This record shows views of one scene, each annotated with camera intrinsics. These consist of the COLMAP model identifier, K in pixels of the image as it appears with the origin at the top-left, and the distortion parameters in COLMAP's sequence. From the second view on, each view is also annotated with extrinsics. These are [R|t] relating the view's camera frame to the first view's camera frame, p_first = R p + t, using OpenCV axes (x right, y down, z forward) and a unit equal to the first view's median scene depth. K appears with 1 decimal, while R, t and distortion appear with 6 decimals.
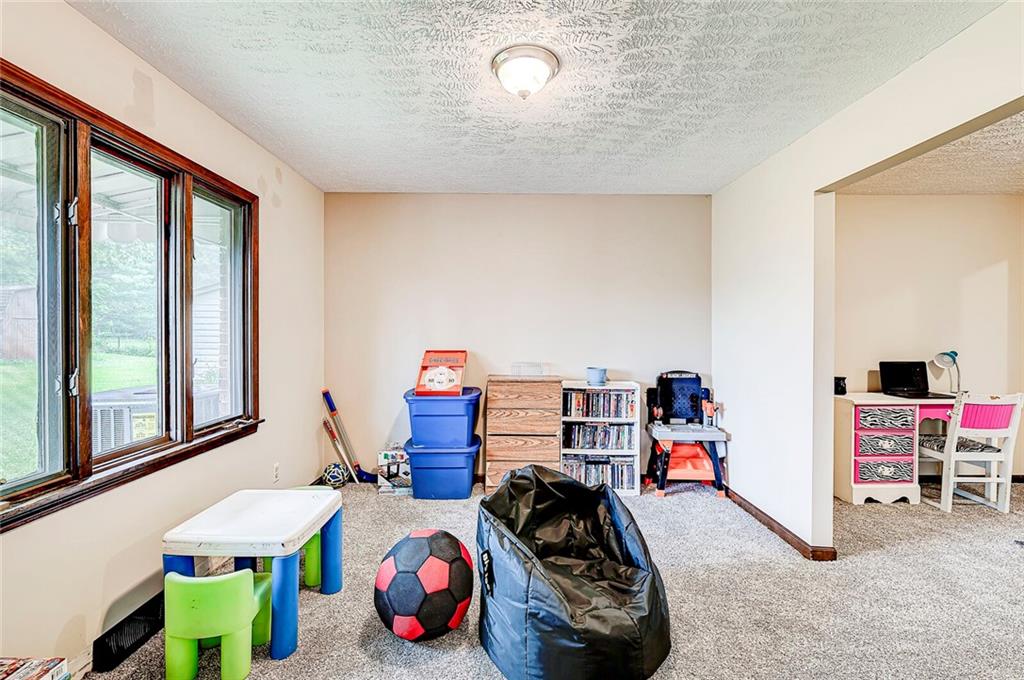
lens RADIAL K [[443.4, 0, 515.4], [0, 443.4, 340.2], [0, 0, 1]] dist [-0.004711, 0.000314]
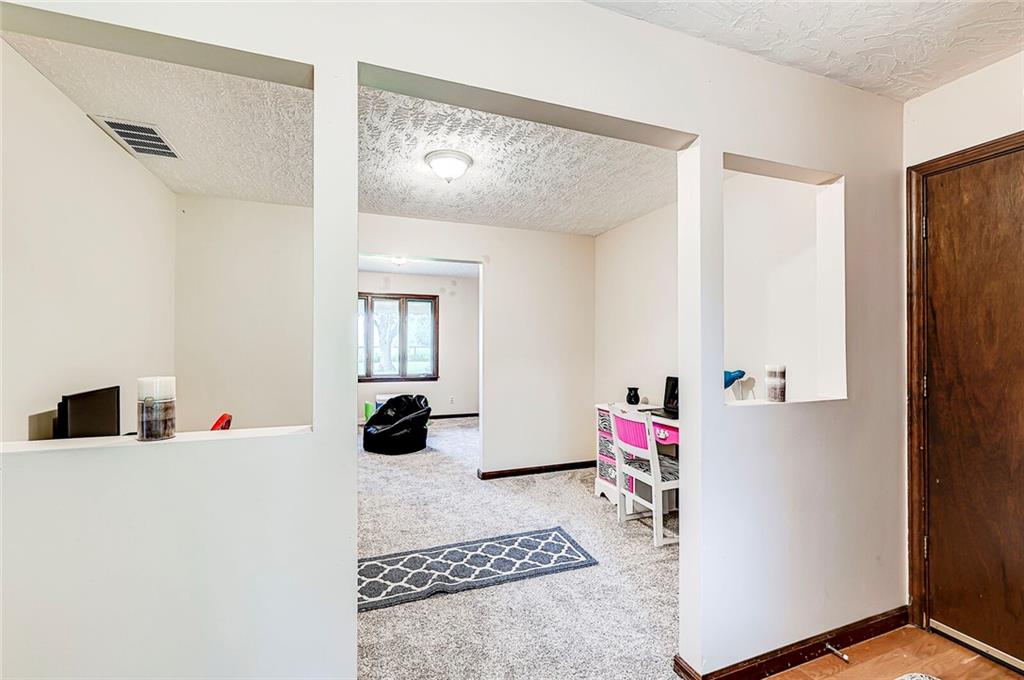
lens RADIAL K [[443.4, 0, 513.4], [0, 443.4, 342.2], [0, 0, 1]] dist [-0.004711, 0.000314]
pose [[0.355353, -0.002261, -0.934730, 1.744677], [-0.013644, 0.999878, -0.007605, -0.013394], [0.934633, 0.015456, 0.355278, 0.376848]]
